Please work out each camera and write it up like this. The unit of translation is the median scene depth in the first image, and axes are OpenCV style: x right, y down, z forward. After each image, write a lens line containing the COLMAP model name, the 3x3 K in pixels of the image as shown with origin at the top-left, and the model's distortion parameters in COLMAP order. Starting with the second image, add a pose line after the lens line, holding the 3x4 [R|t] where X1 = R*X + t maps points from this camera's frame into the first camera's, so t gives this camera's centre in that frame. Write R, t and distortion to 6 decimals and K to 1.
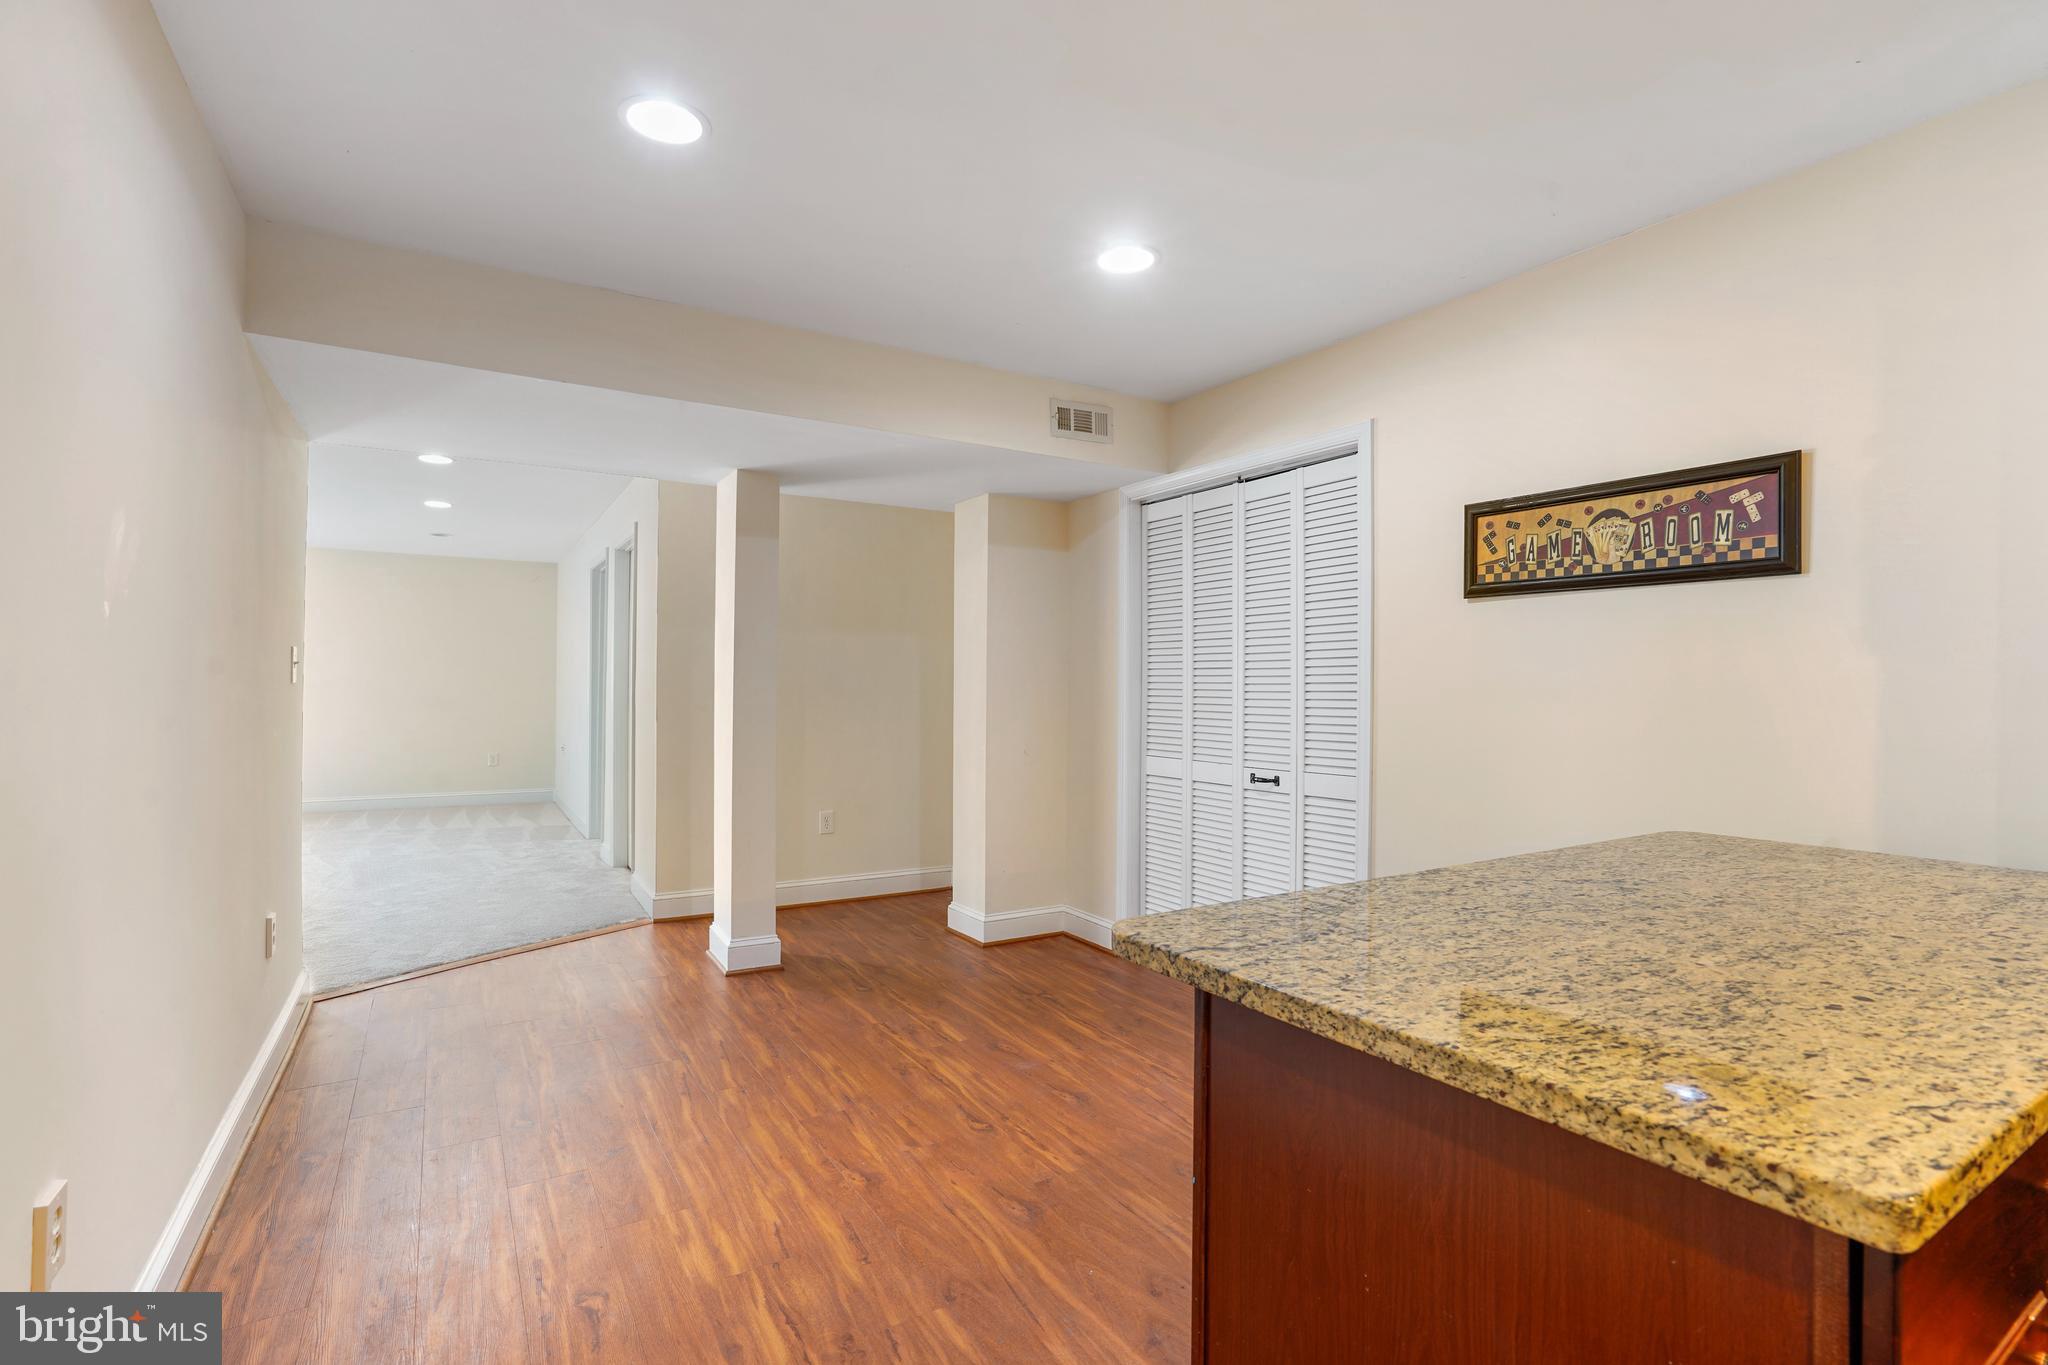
lens RADIAL K [[951.4, 0, 1029.3], [0, 951.4, 683.8], [0, 0, 1]] dist [-0.033299, 0.007577]
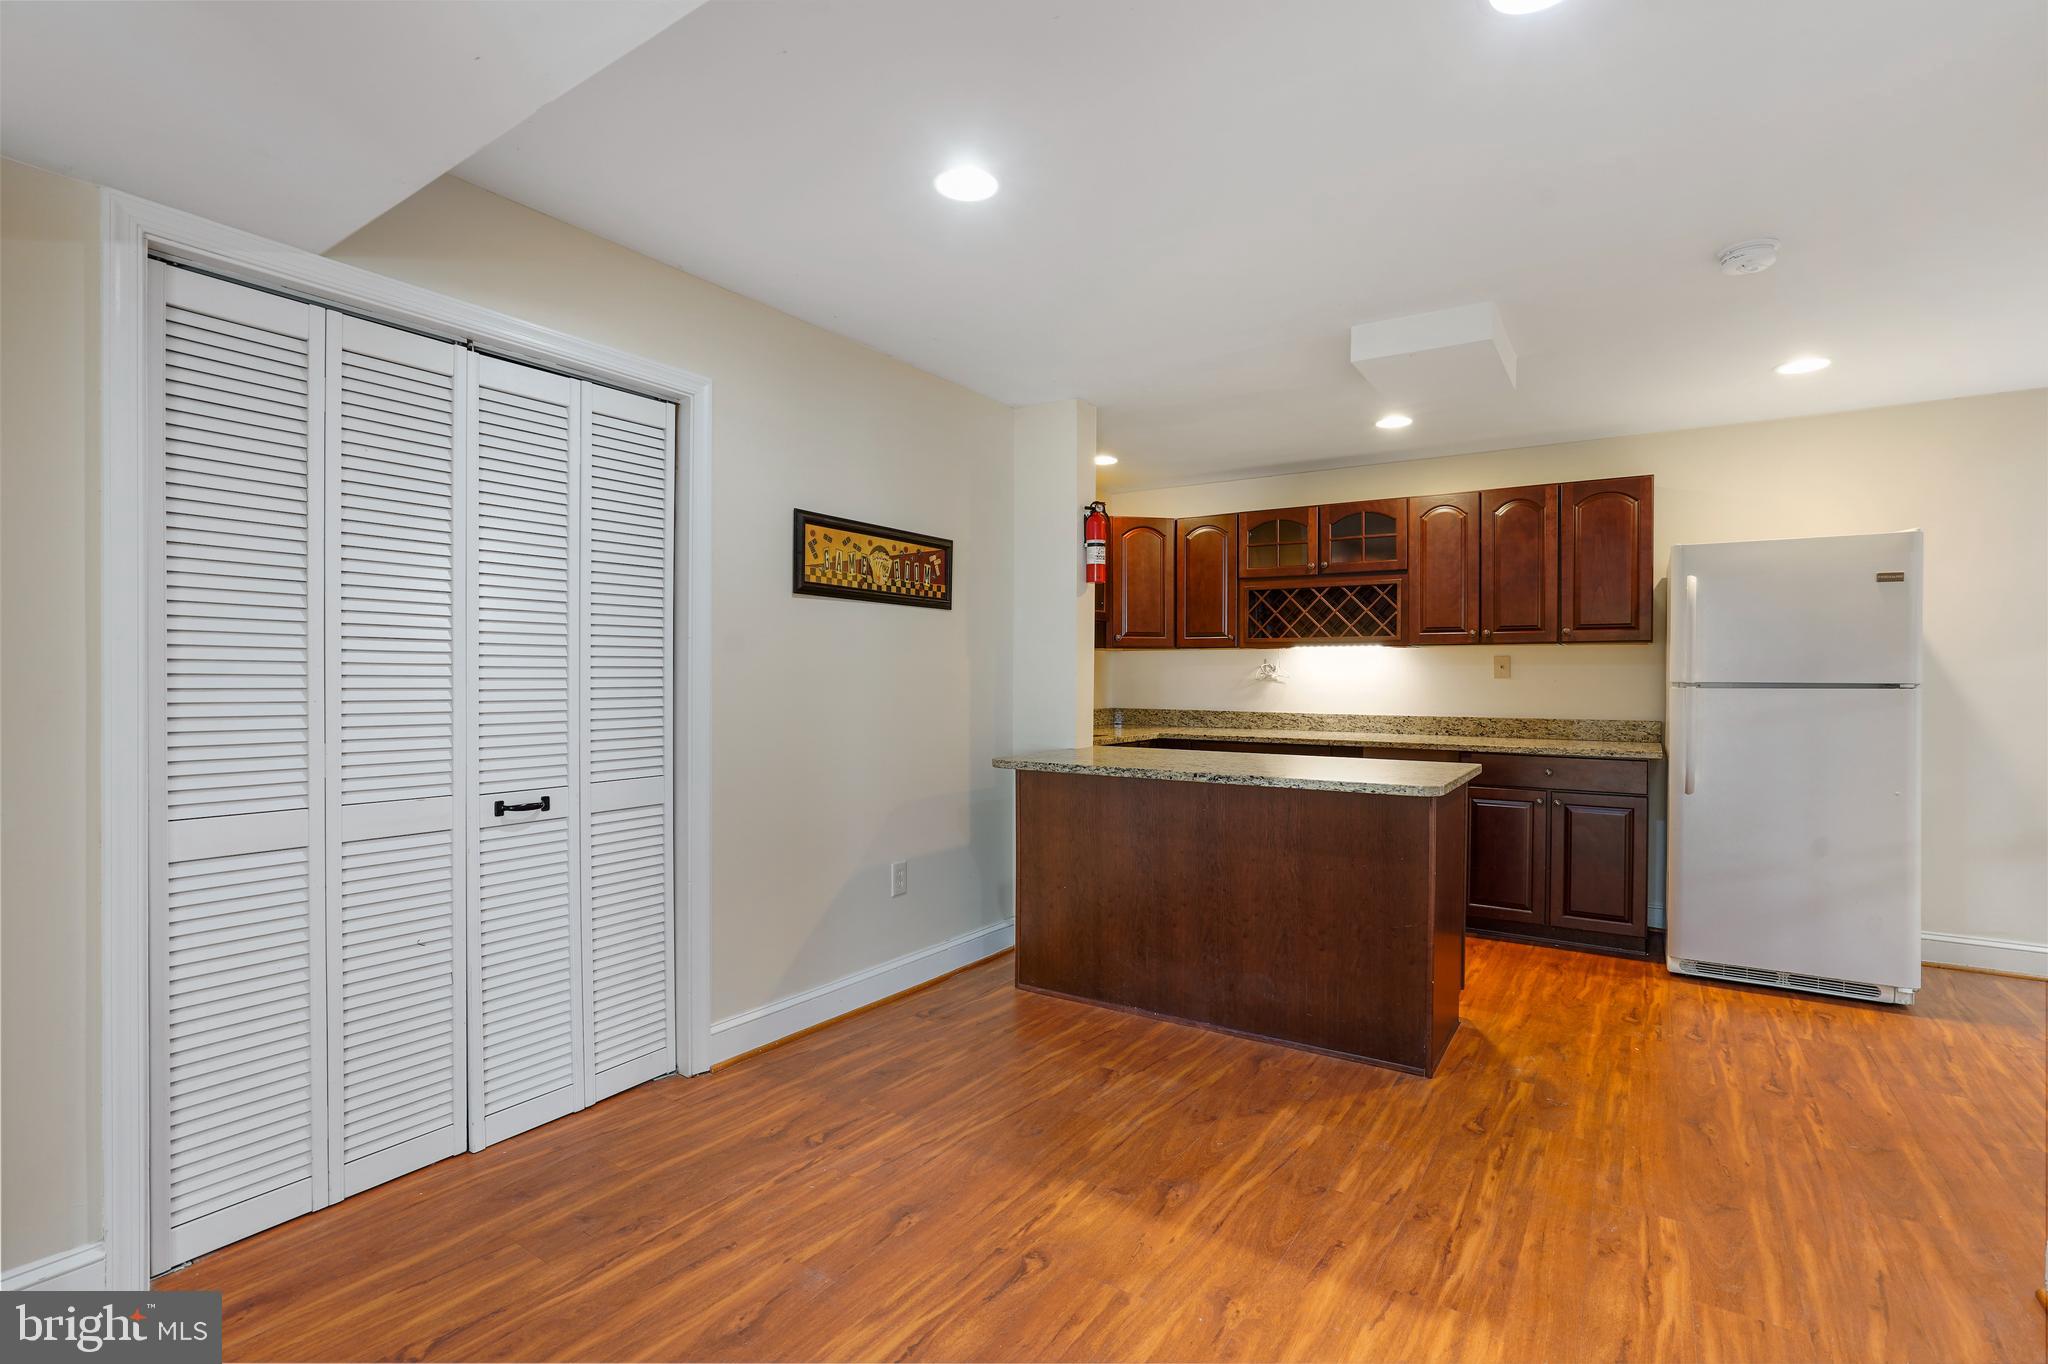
lens RADIAL K [[951.4, 0, 1012.6], [0, 951.4, 687.1], [0, 0, 1]] dist [-0.033299, 0.007577]
pose [[-0.408611, -0.020896, 0.912469, -0.758442], [-0.012865, 0.999770, 0.017134, -0.002365], [-0.912618, -0.004737, -0.408786, 1.399180]]
